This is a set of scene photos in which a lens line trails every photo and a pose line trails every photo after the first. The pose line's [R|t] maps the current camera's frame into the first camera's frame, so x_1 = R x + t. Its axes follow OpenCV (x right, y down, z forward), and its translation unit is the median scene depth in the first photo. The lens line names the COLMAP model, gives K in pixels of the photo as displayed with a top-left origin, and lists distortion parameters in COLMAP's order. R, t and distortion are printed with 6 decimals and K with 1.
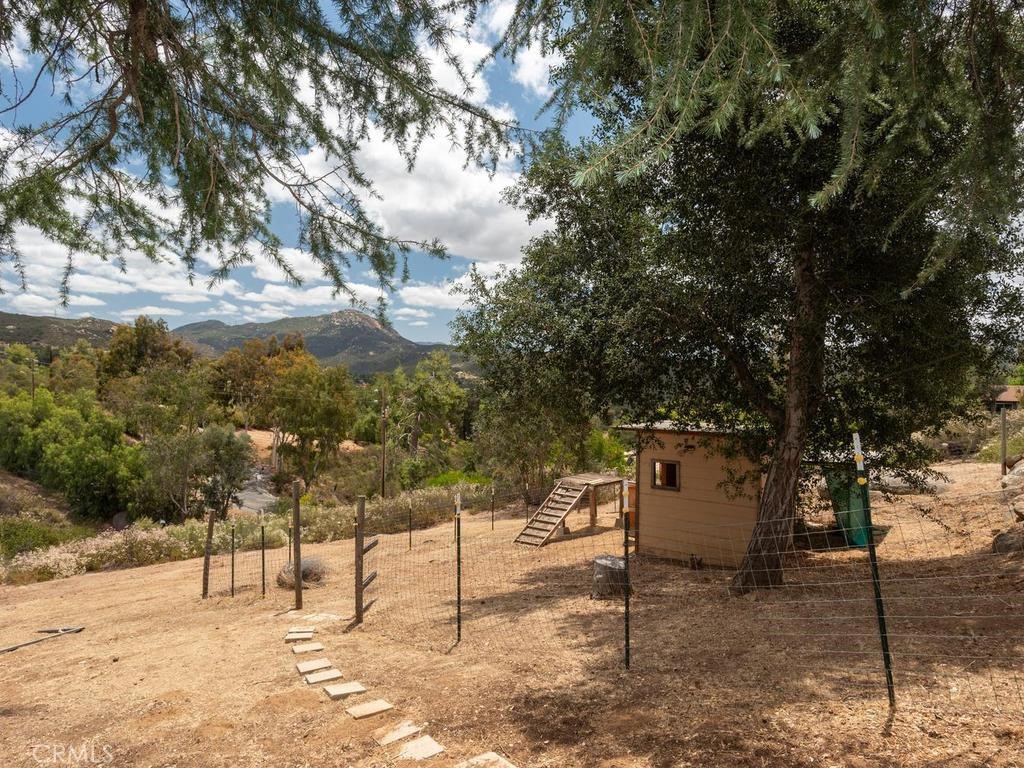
lens RADIAL K [[611.7, 0, 512.0], [0, 611.7, 384.0], [0, 0, 1]] dist [-0.003409, -0.000248]
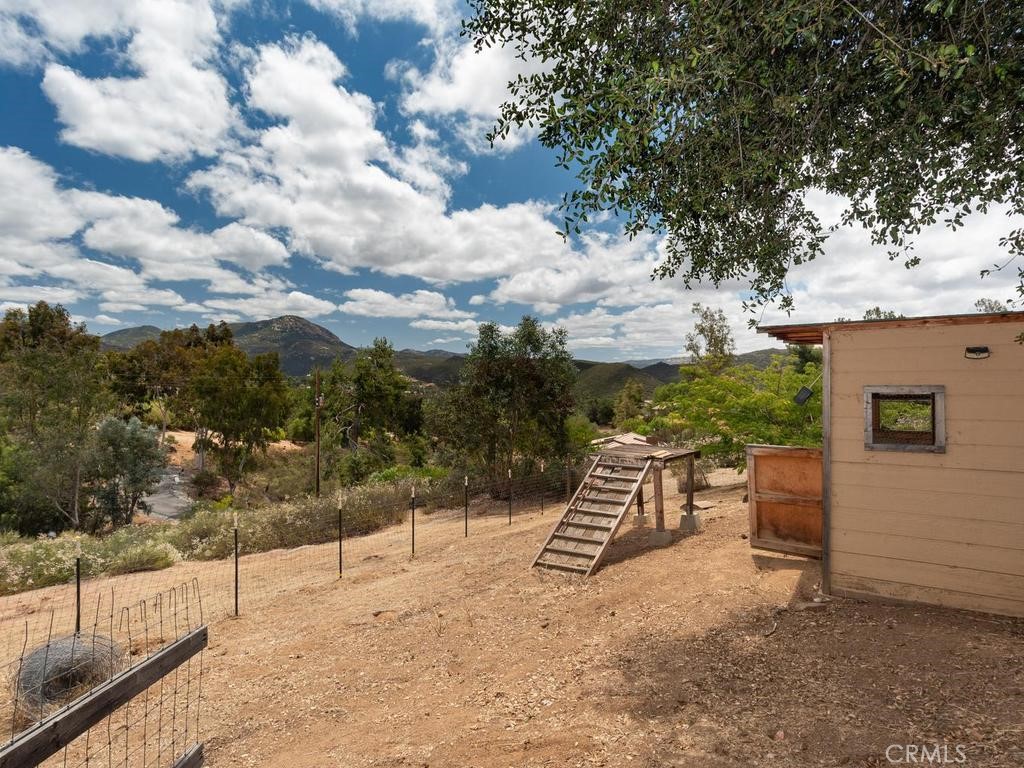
lens RADIAL K [[578.1, 0, 512.0], [0, 578.1, 384.0], [0, 0, 1]] dist [-0.000337, 0.000576]
pose [[0.994417, -0.008898, 0.105147, -0.019566], [0.009454, 0.999944, -0.004798, 0.029147], [-0.105099, 0.005766, 0.994445, 0.143557]]
